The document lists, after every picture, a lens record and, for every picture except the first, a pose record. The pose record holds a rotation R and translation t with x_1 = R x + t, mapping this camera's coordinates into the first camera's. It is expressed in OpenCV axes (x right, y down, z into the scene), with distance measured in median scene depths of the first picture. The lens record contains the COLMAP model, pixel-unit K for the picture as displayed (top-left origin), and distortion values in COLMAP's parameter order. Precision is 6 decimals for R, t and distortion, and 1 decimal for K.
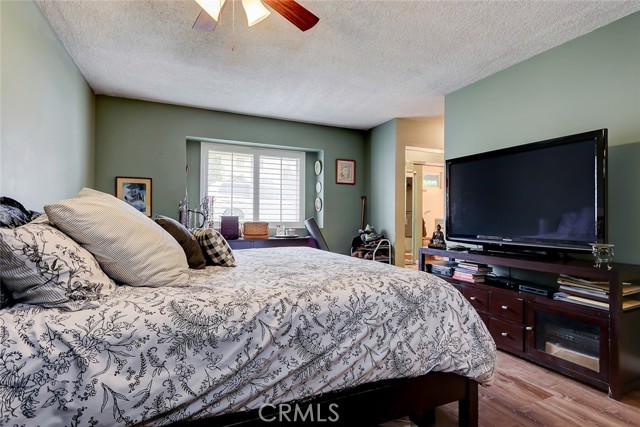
lens RADIAL K [[324.3, 0, 317.9], [0, 324.3, 215.5], [0, 0, 1]] dist [0.005581, 0.000060]
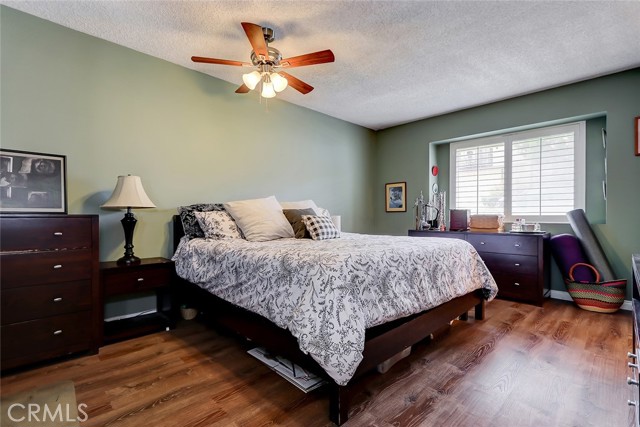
lens RADIAL K [[296.8, 0, 319.0], [0, 296.8, 215.7], [0, 0, 1]] dist [0.009536, -0.003425]
pose [[0.351942, -0.006604, -0.935998, 0.498881], [0.009202, 0.999951, -0.003595, 0.022968], [0.935977, -0.007348, 0.351986, 0.254613]]
